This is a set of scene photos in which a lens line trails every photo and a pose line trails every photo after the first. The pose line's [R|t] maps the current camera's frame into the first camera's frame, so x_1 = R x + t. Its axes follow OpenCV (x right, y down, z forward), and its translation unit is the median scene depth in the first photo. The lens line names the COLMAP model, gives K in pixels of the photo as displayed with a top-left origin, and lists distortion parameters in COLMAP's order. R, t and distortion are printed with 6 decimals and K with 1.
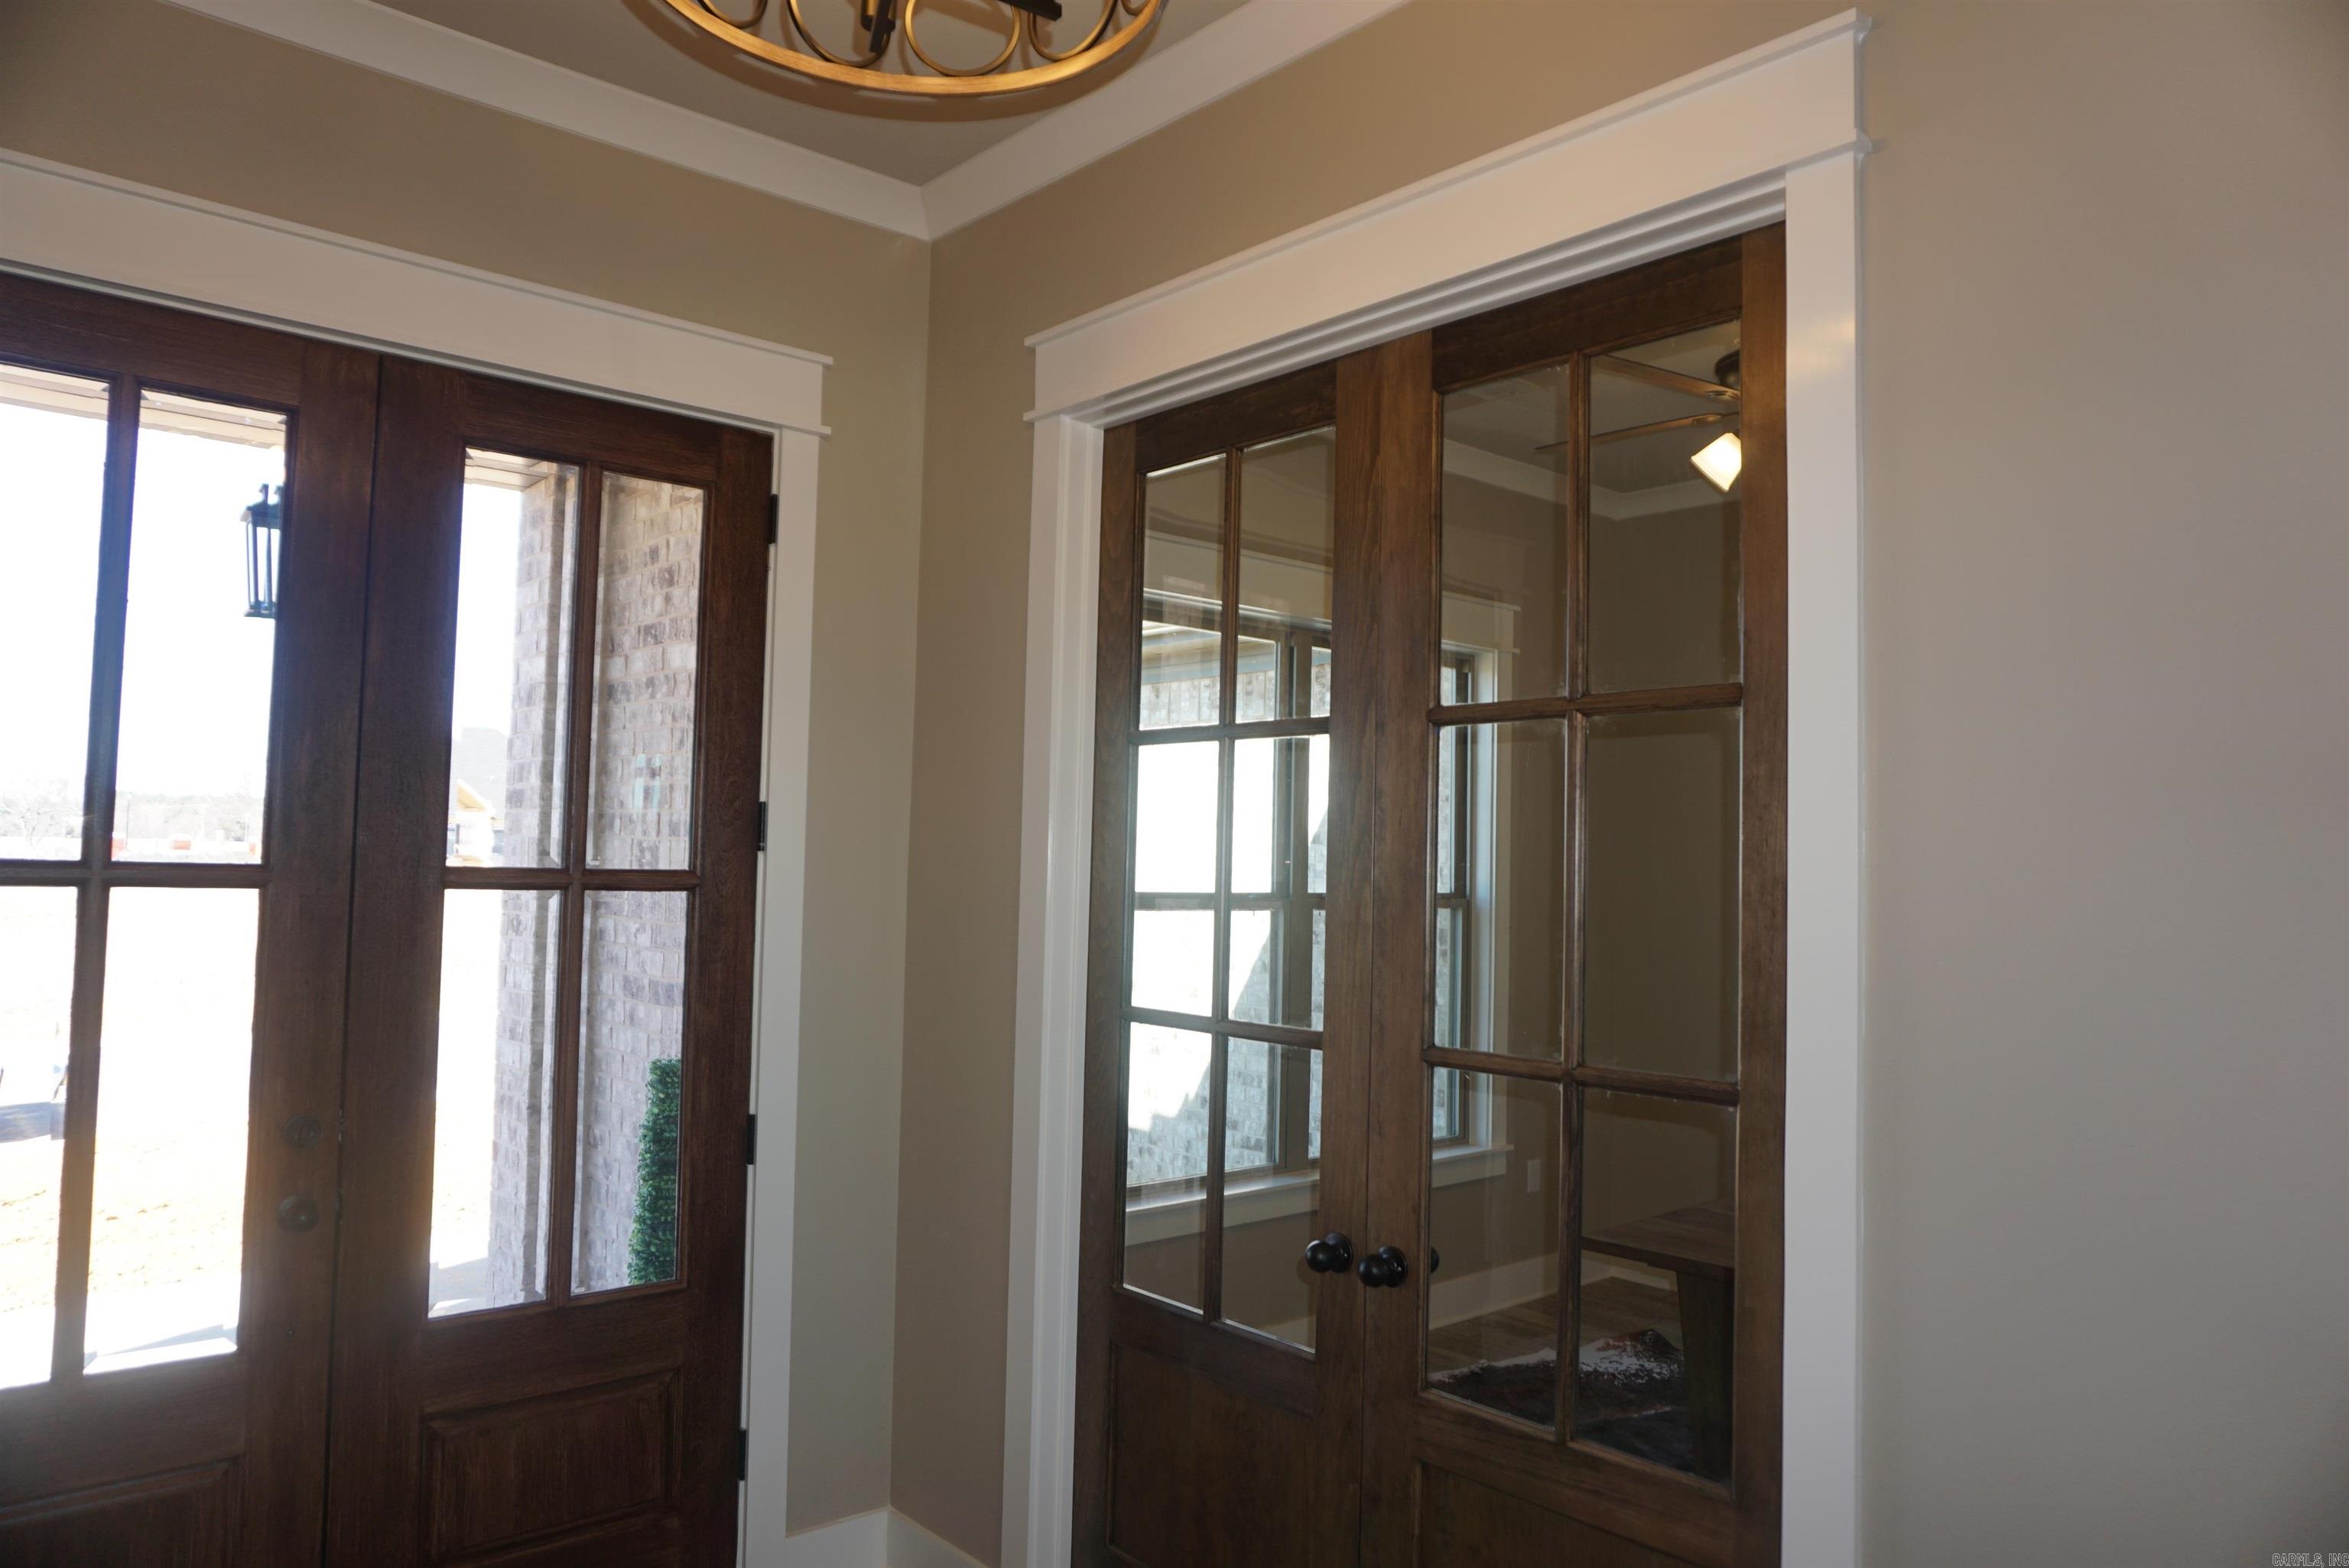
lens RADIAL K [[1575.6, 0, 1171.6], [0, 1575.6, 780.2], [0, 0, 1]] dist [-0.054374, 0.043661]
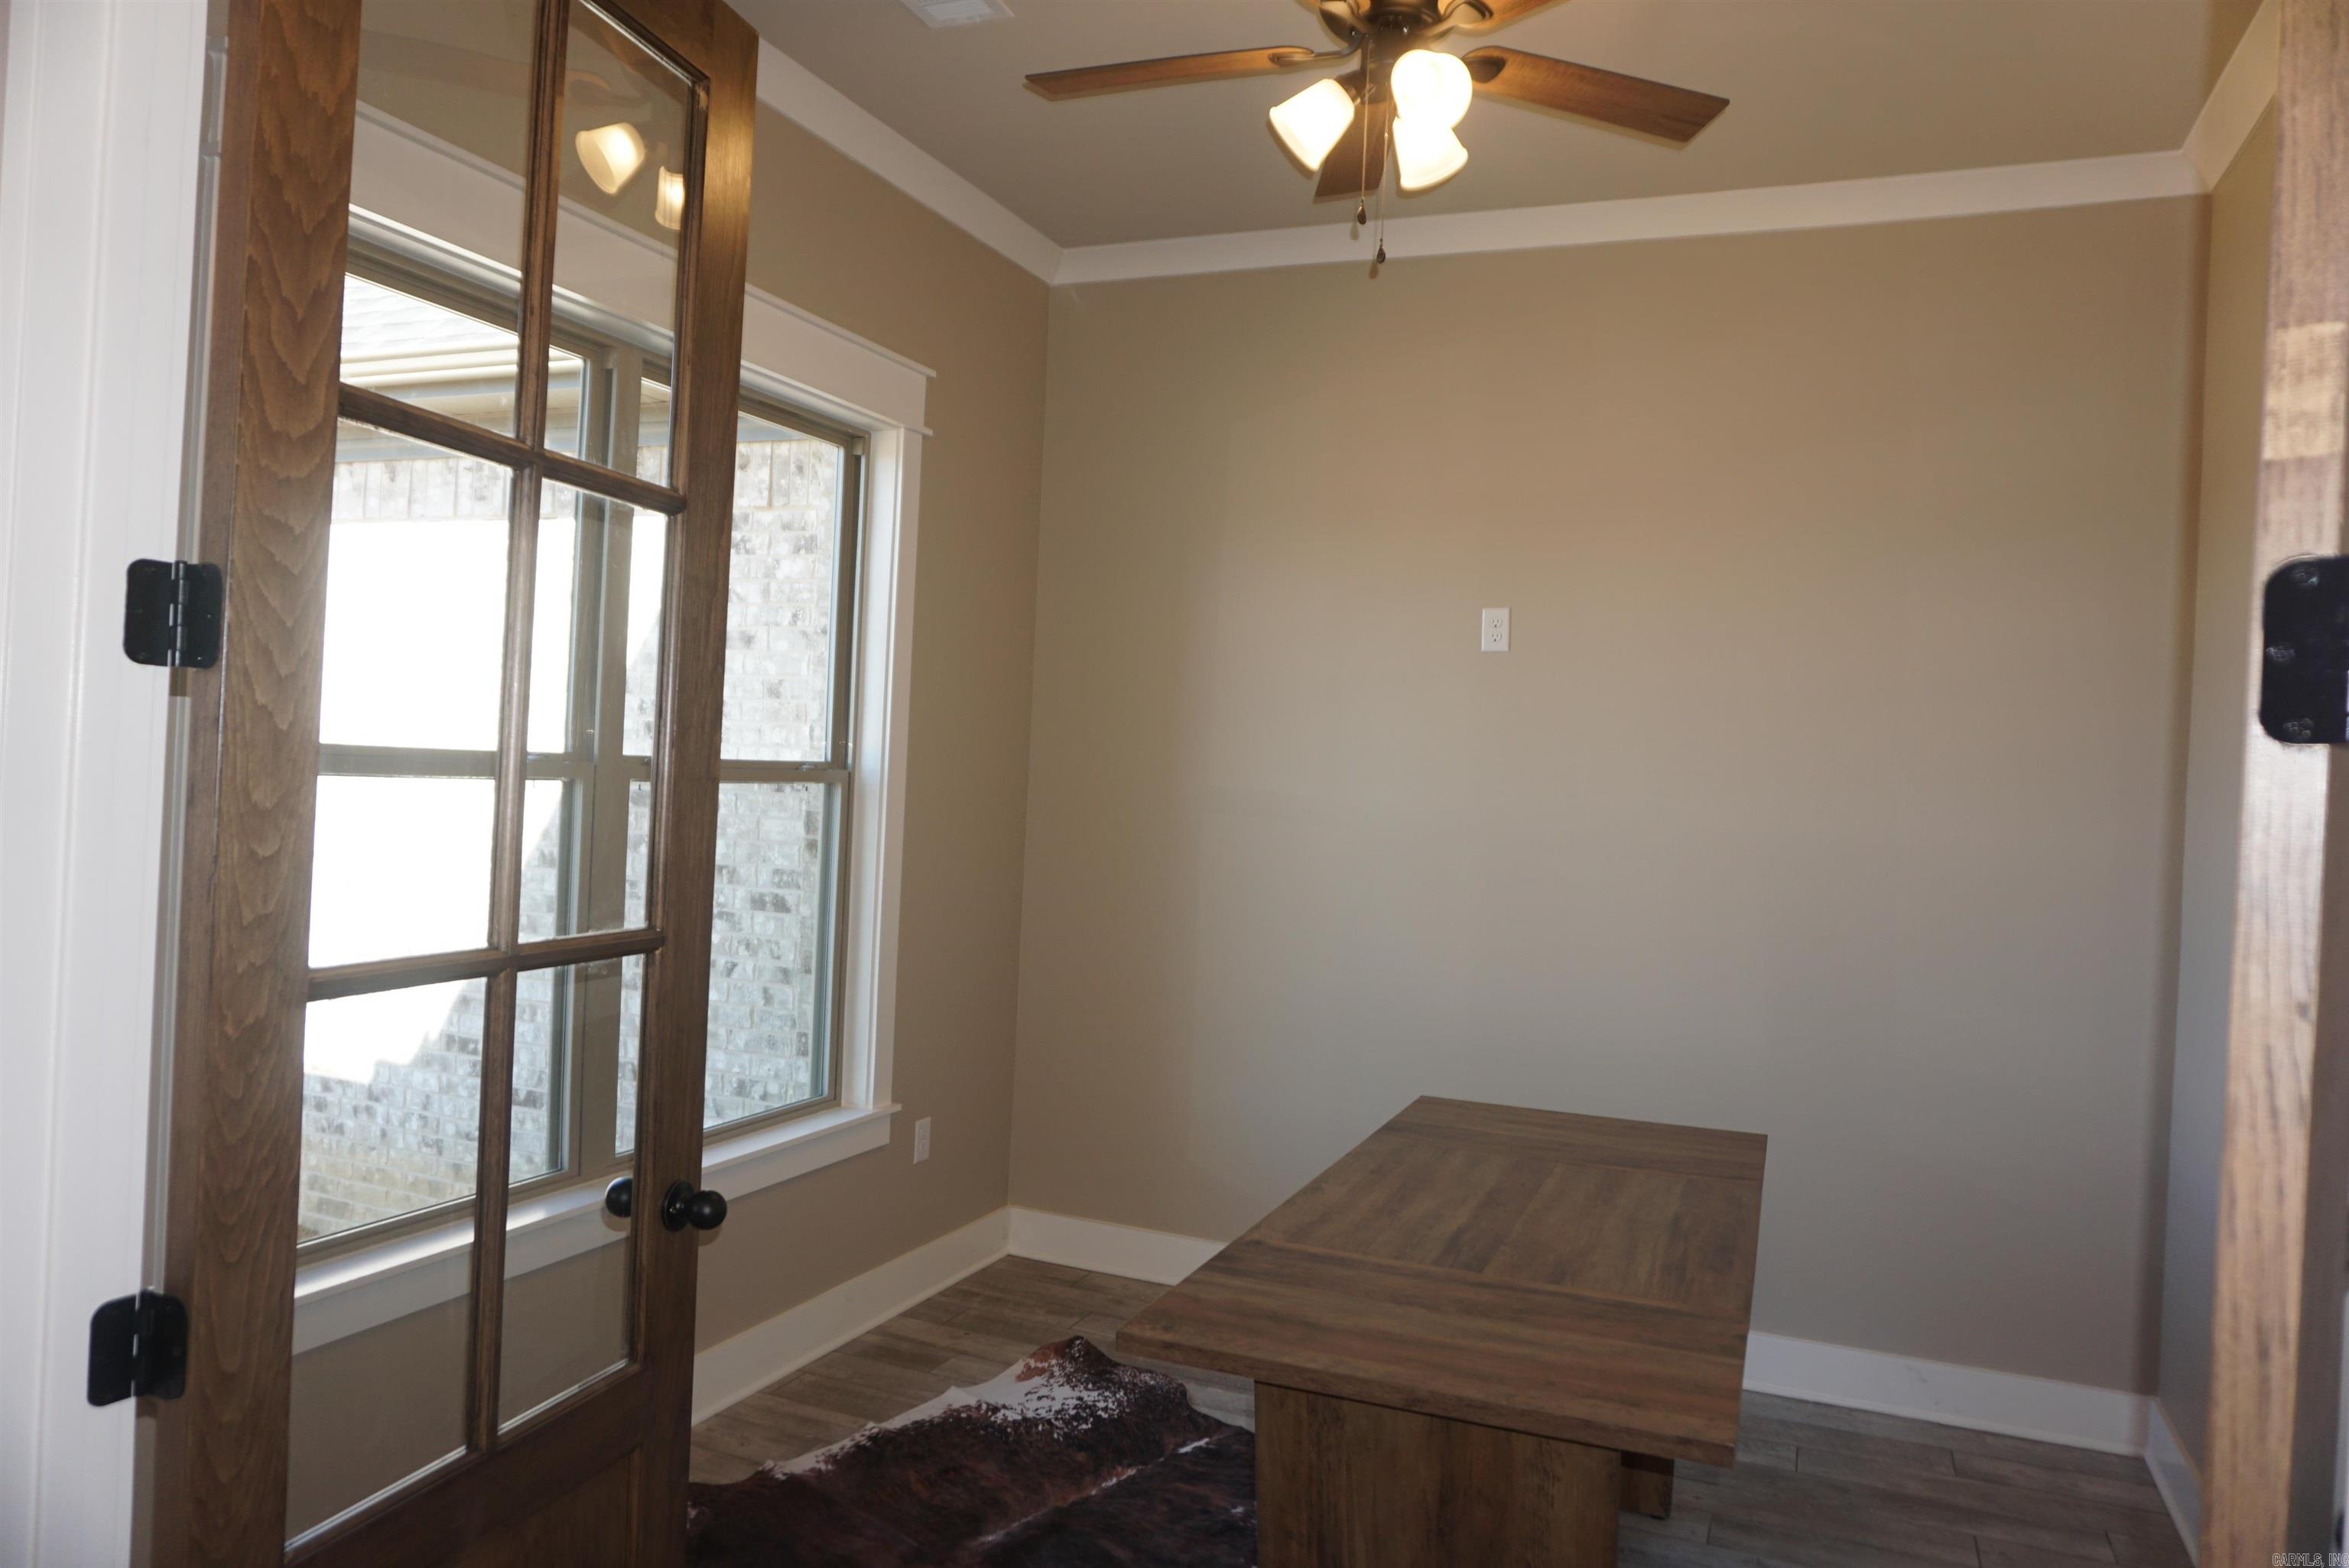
lens RADIAL K [[1575.6, 0, 1171.6], [0, 1575.6, 780.2], [0, 0, 1]] dist [-0.054374, 0.043661]
pose [[0.902029, 0.019283, 0.431245, 0.011874], [-0.051348, 0.996702, 0.062839, 0.029567], [-0.428611, -0.078826, 0.900044, 0.318257]]
